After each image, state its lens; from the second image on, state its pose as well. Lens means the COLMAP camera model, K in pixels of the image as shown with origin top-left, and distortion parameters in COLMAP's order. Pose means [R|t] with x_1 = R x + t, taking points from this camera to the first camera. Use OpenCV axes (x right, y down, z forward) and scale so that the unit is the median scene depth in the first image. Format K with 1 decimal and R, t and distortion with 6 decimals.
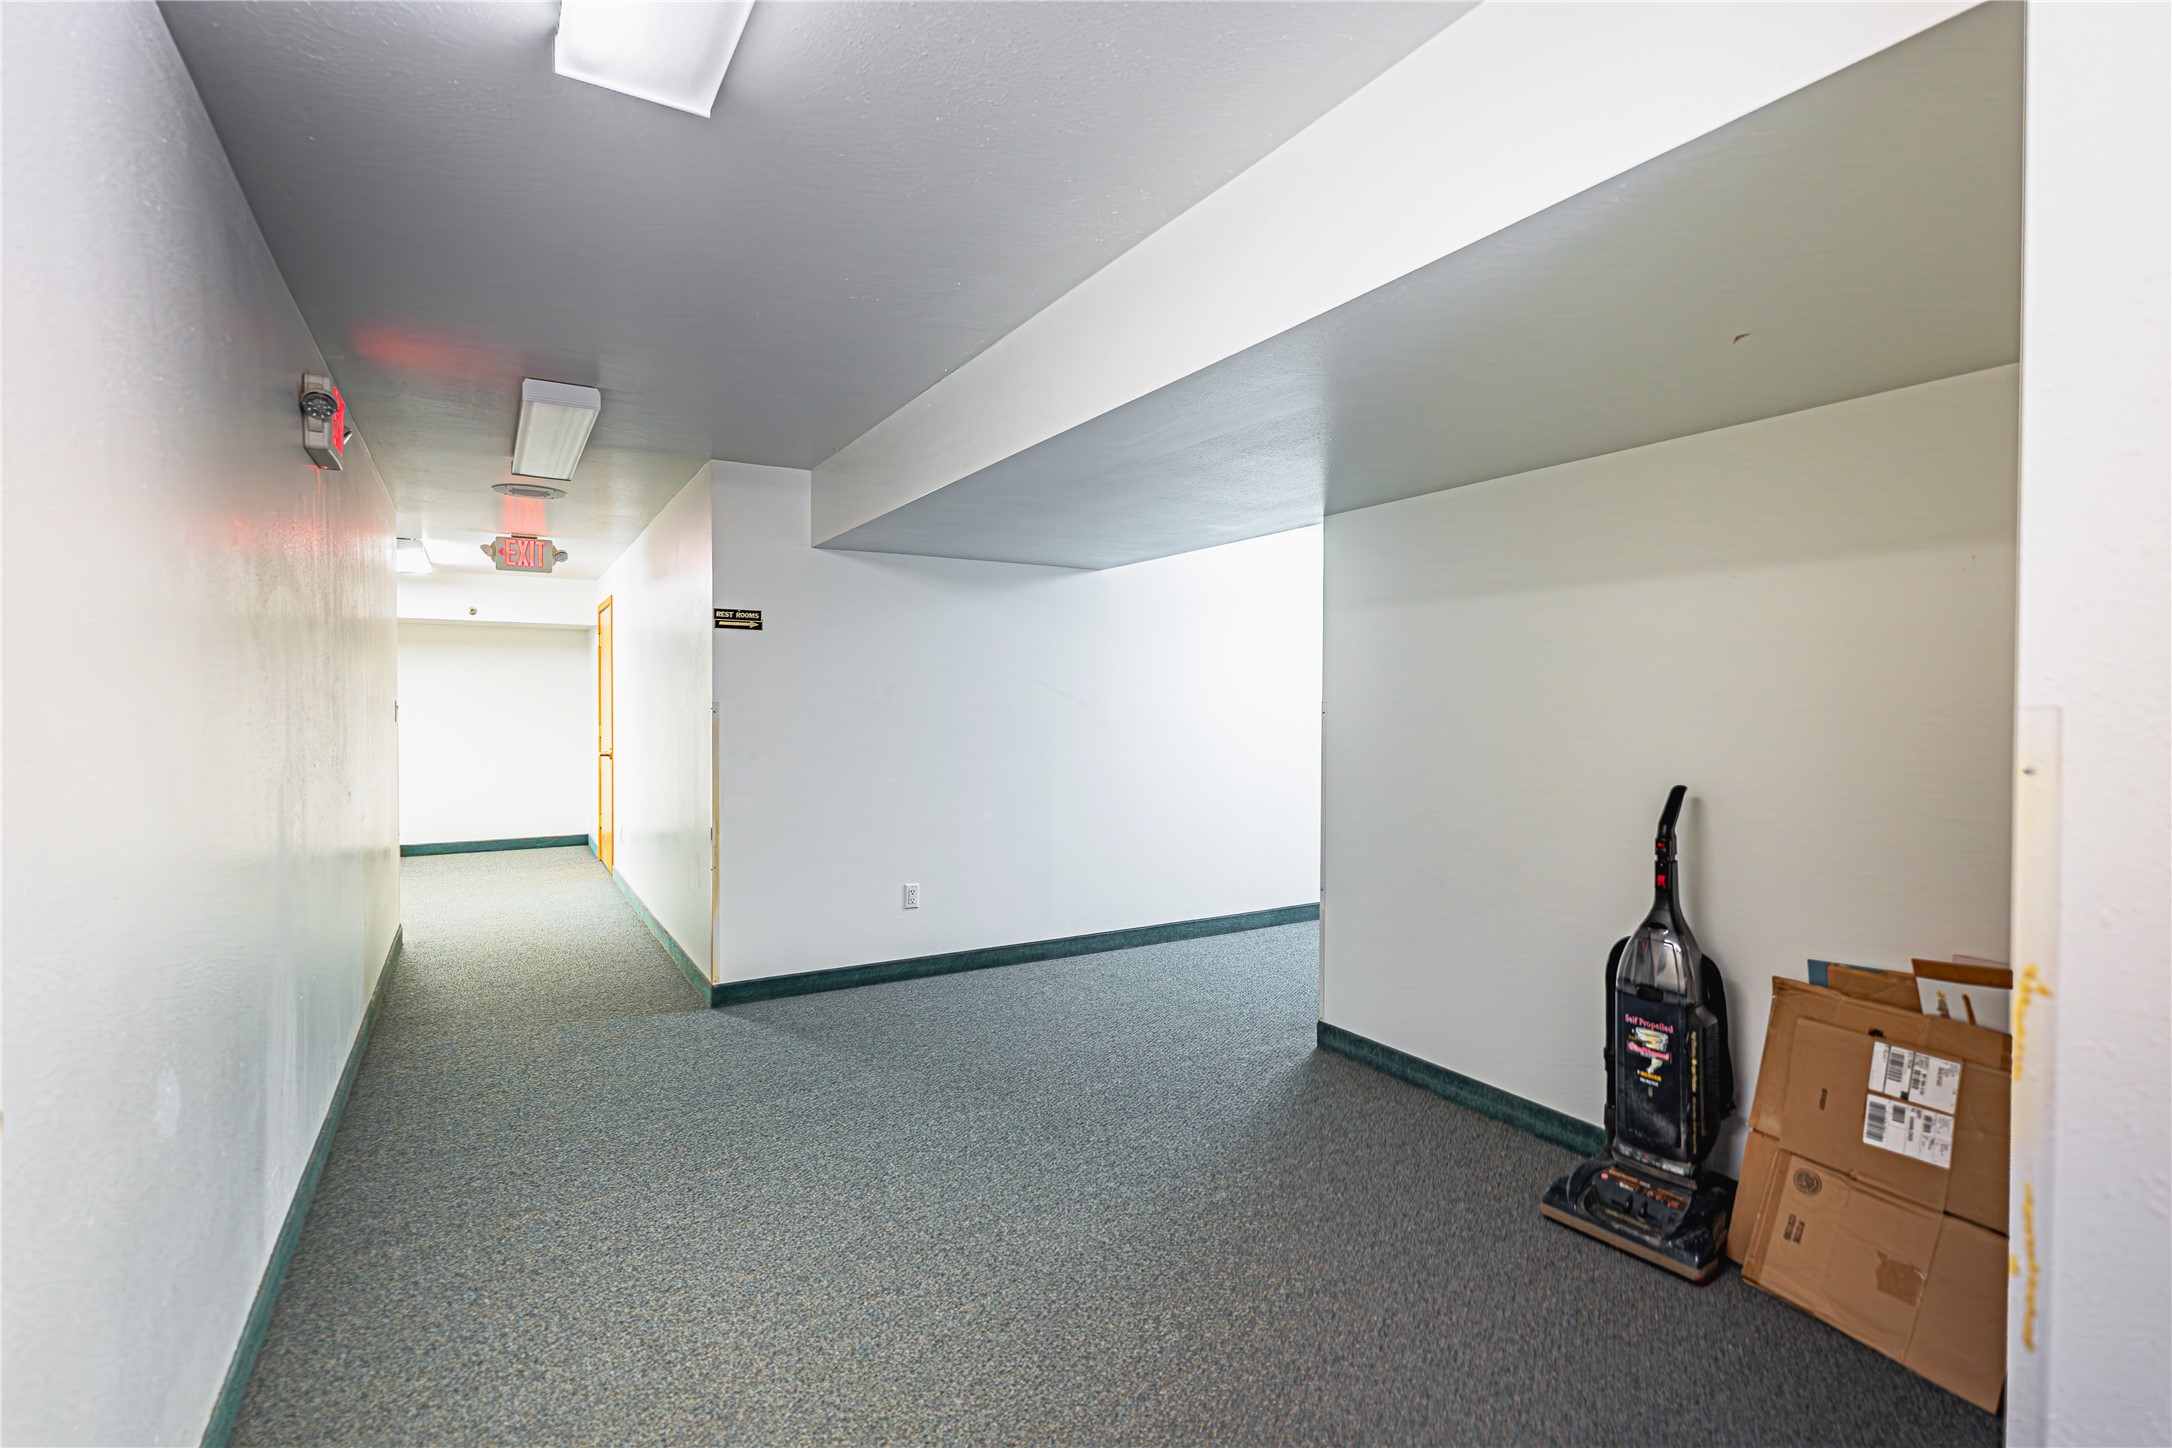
lens RADIAL K [[1014.6, 0, 1087.2], [0, 1014.6, 718.5], [0, 0, 1]] dist [0.005166, 0.000255]
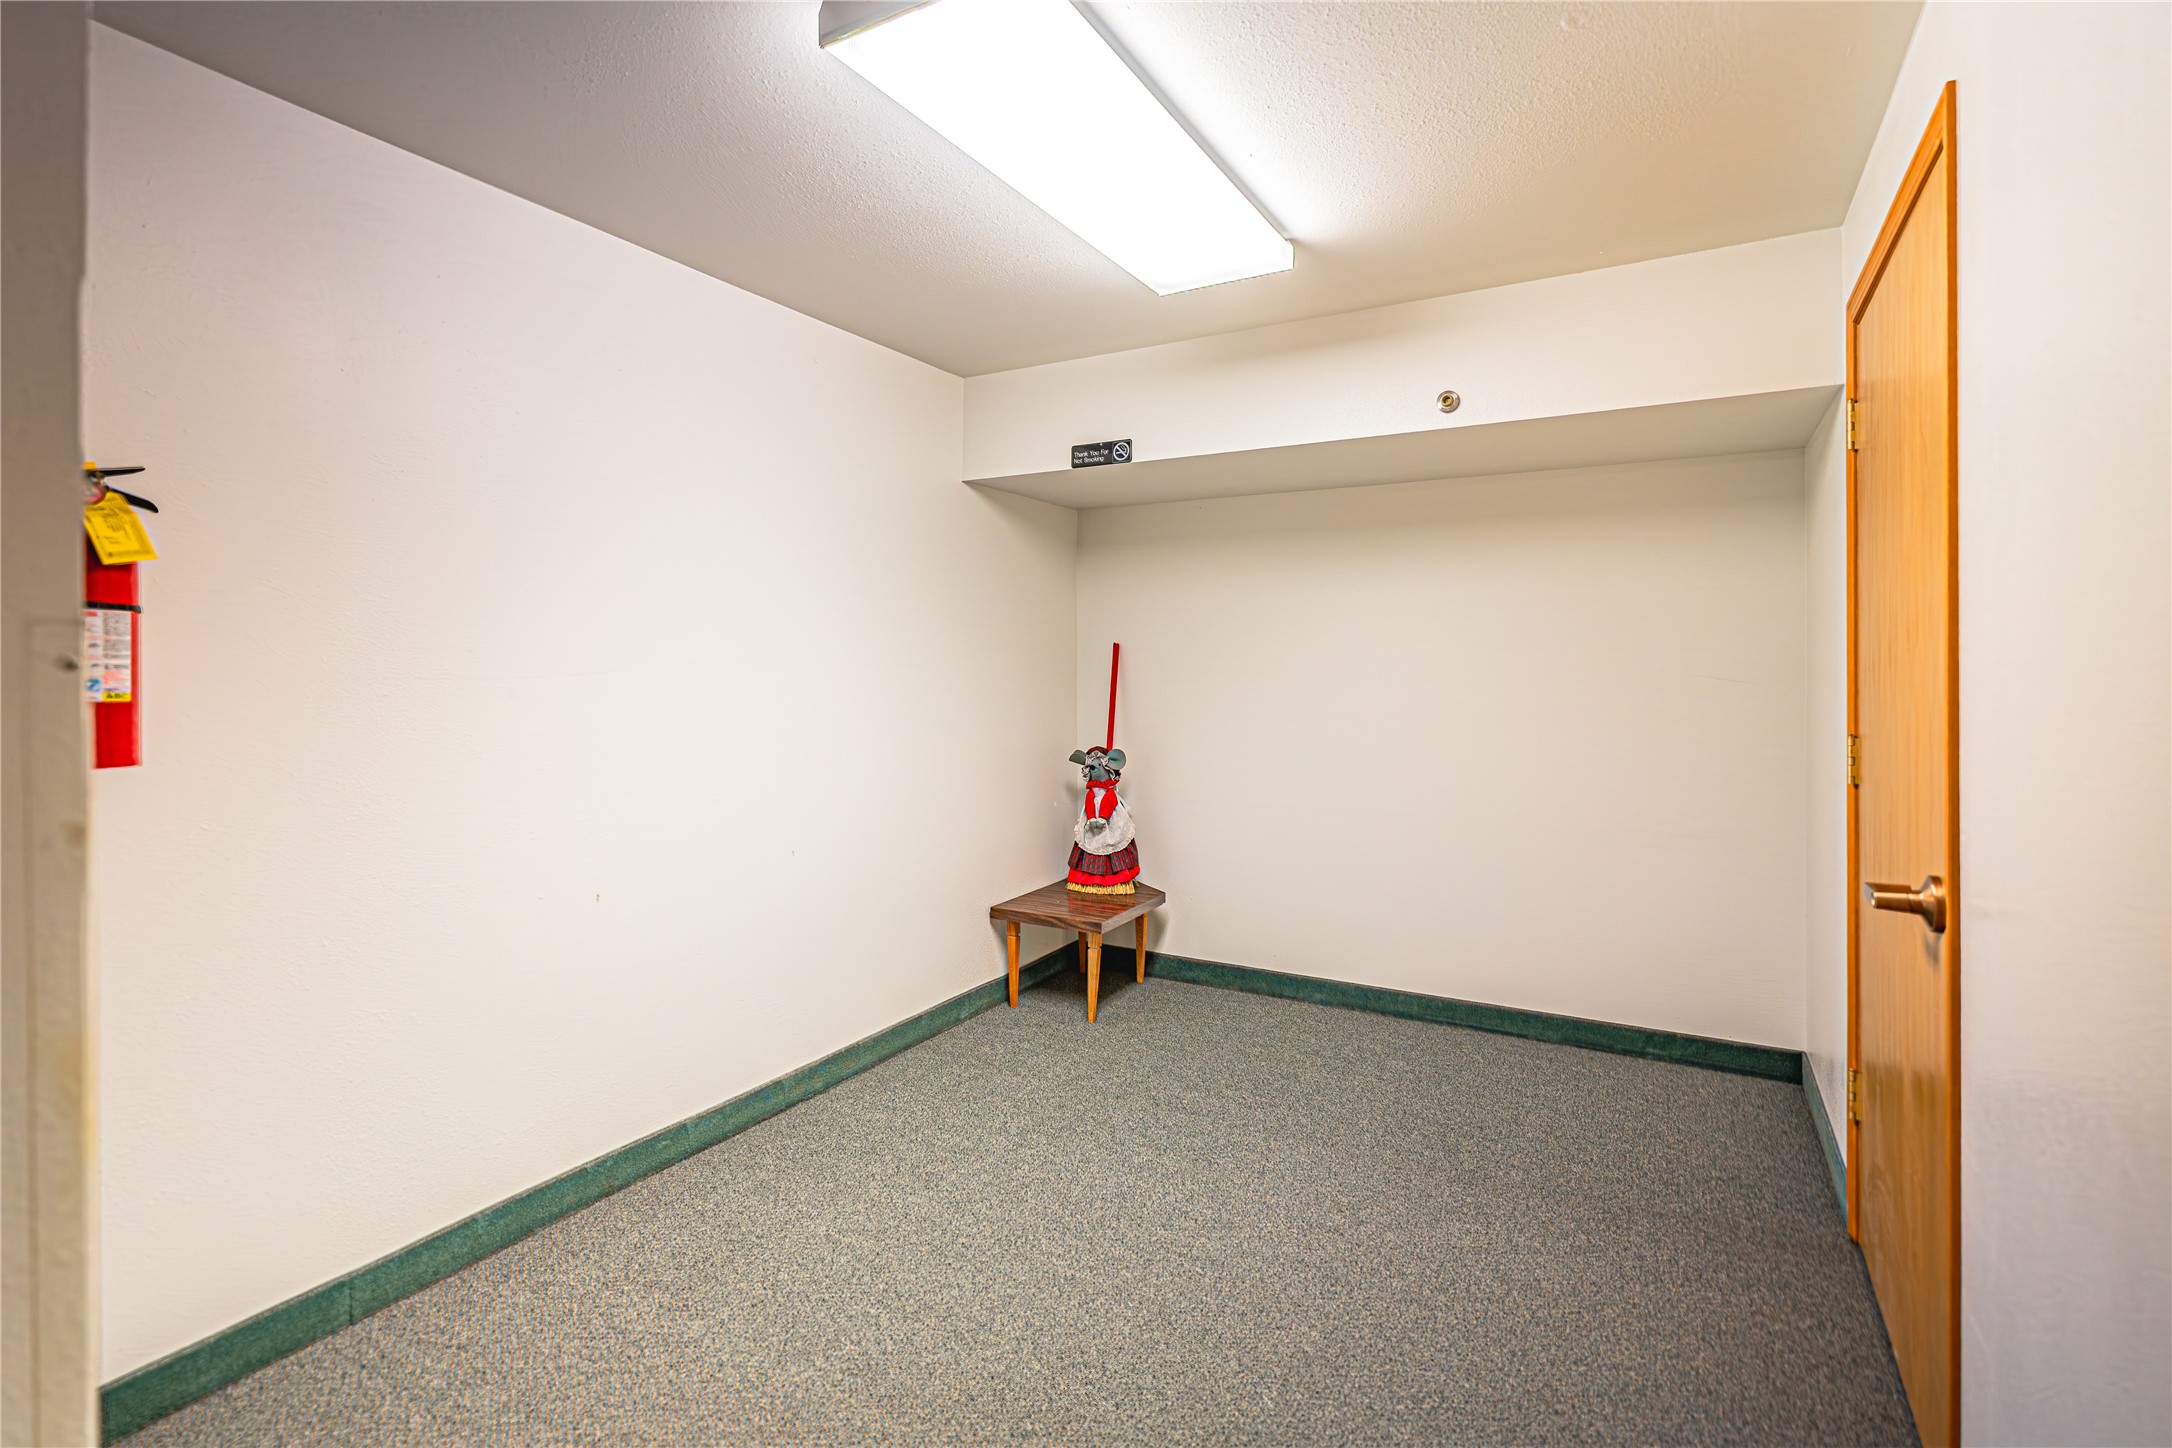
lens RADIAL K [[1031.9, 0, 1081.0], [0, 1031.9, 666.8], [0, 0, 1]] dist [0.014225, 0.000000]
pose [[0.489009, -0.006705, -0.872253, -0.490832], [-0.009053, 0.999878, -0.012762, -0.010547], [0.872232, 0.014137, 0.488888, 0.989861]]
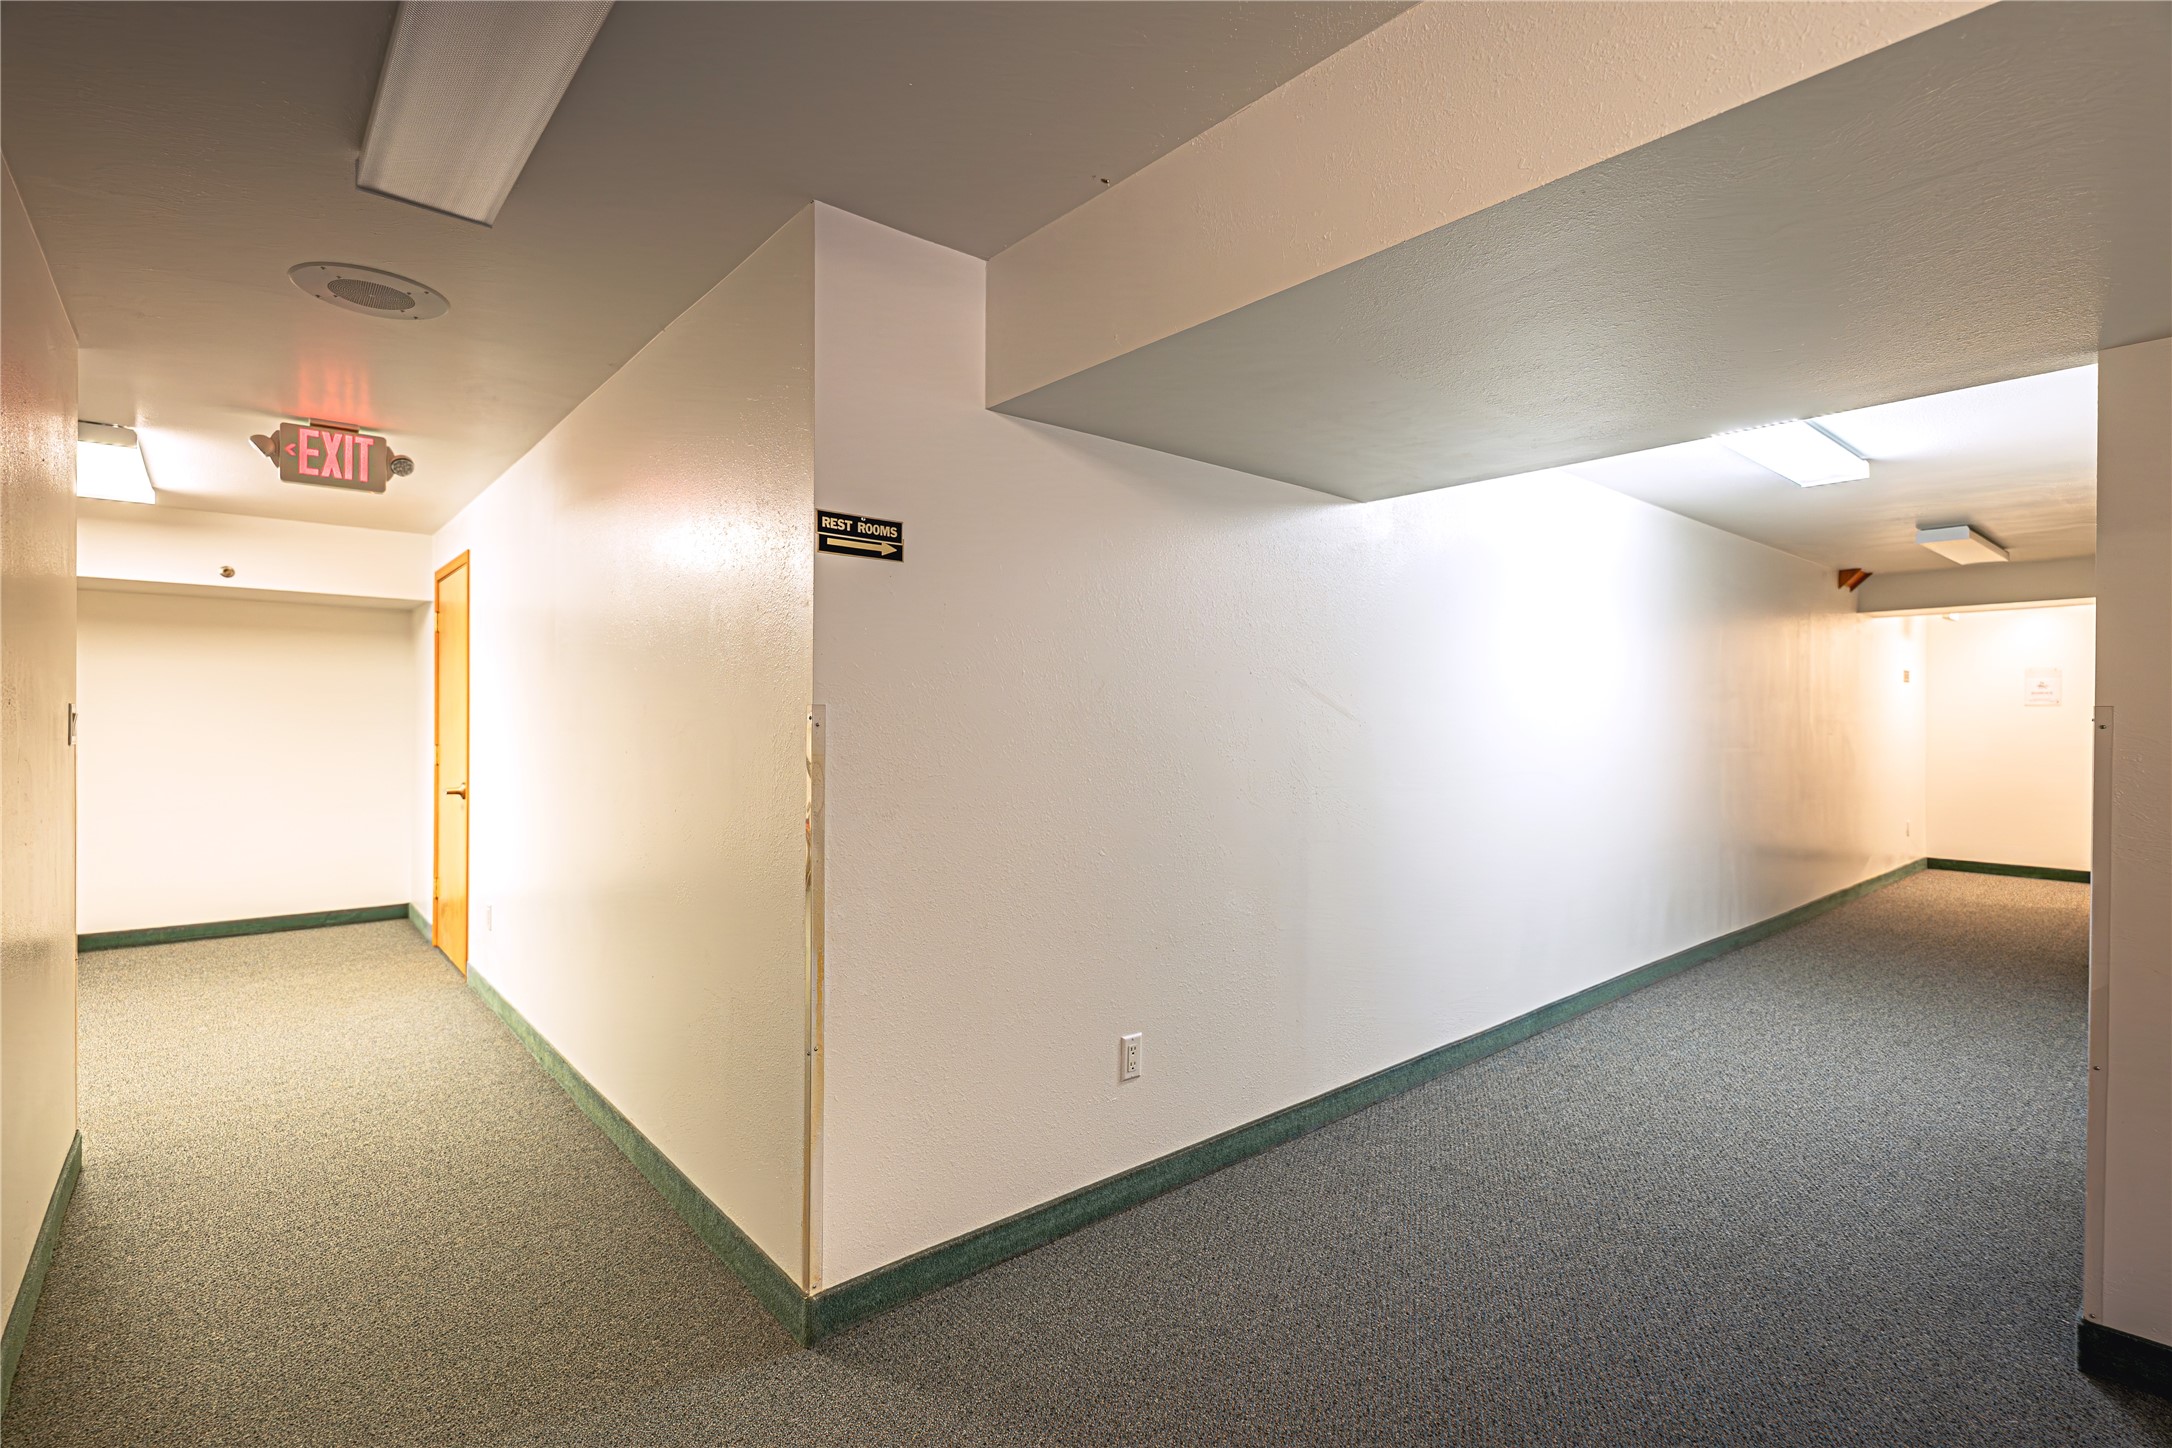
lens RADIAL K [[1014.6, 0, 1087.2], [0, 1014.6, 718.5], [0, 0, 1]] dist [0.005166, 0.000255]
pose [[0.986102, 0.000125, 0.166141, -0.239316], [0.002402, 0.999885, -0.015006, -0.001544], [-0.166124, 0.015196, 0.985988, 0.376465]]
